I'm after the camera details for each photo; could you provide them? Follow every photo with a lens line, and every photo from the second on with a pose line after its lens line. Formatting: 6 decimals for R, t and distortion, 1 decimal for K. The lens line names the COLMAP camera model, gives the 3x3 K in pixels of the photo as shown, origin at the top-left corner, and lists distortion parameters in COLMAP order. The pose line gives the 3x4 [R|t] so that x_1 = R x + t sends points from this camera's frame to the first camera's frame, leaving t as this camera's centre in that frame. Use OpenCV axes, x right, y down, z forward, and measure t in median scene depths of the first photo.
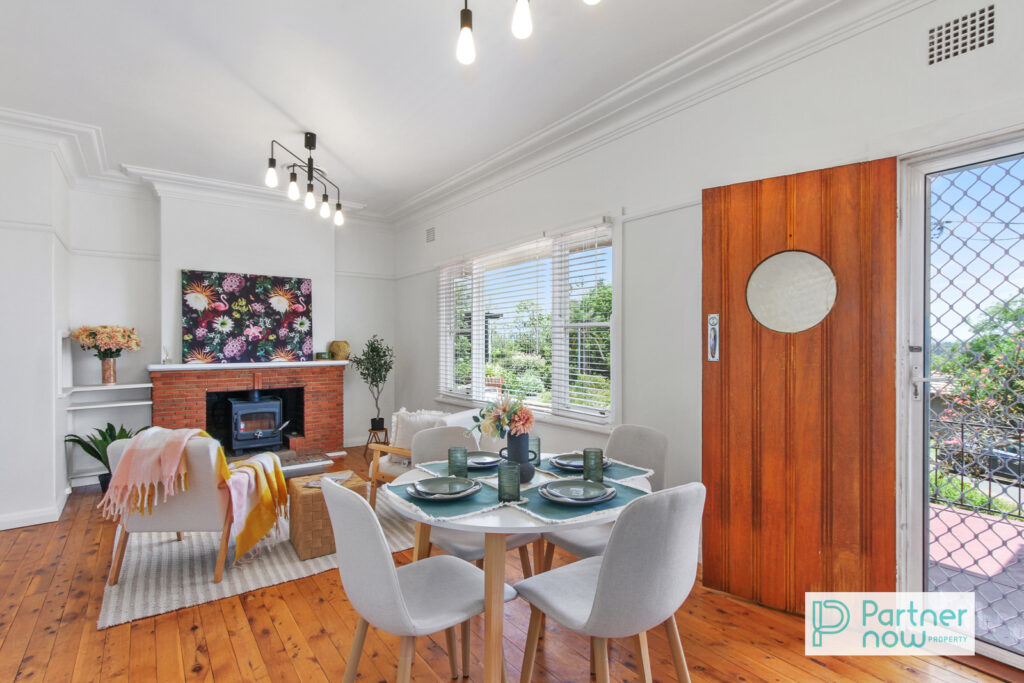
lens RADIAL K [[491.5, 0, 504.3], [0, 491.5, 343.9], [0, 0, 1]] dist [-0.000653, 0.001354]
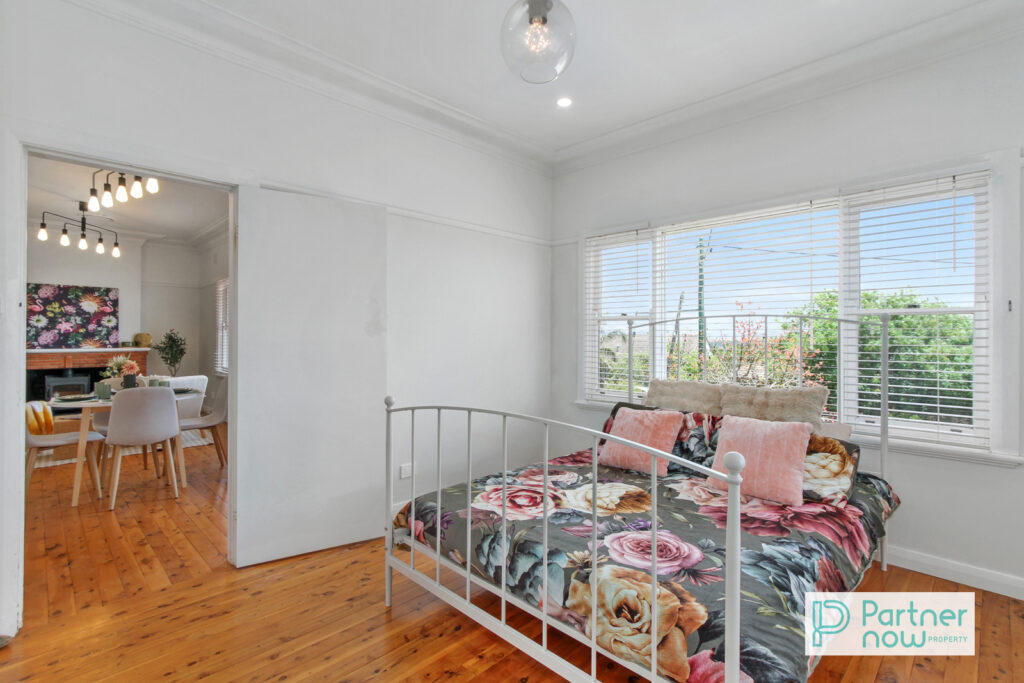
lens RADIAL K [[491.5, 0, 519.2], [0, 491.5, 338.3], [0, 0, 1]] dist [-0.000653, 0.001354]
pose [[0.990020, 0.005952, 0.140804, 0.550252], [-0.006739, 0.999964, 0.005113, -0.006943], [-0.140769, -0.006011, 0.990024, -0.542685]]
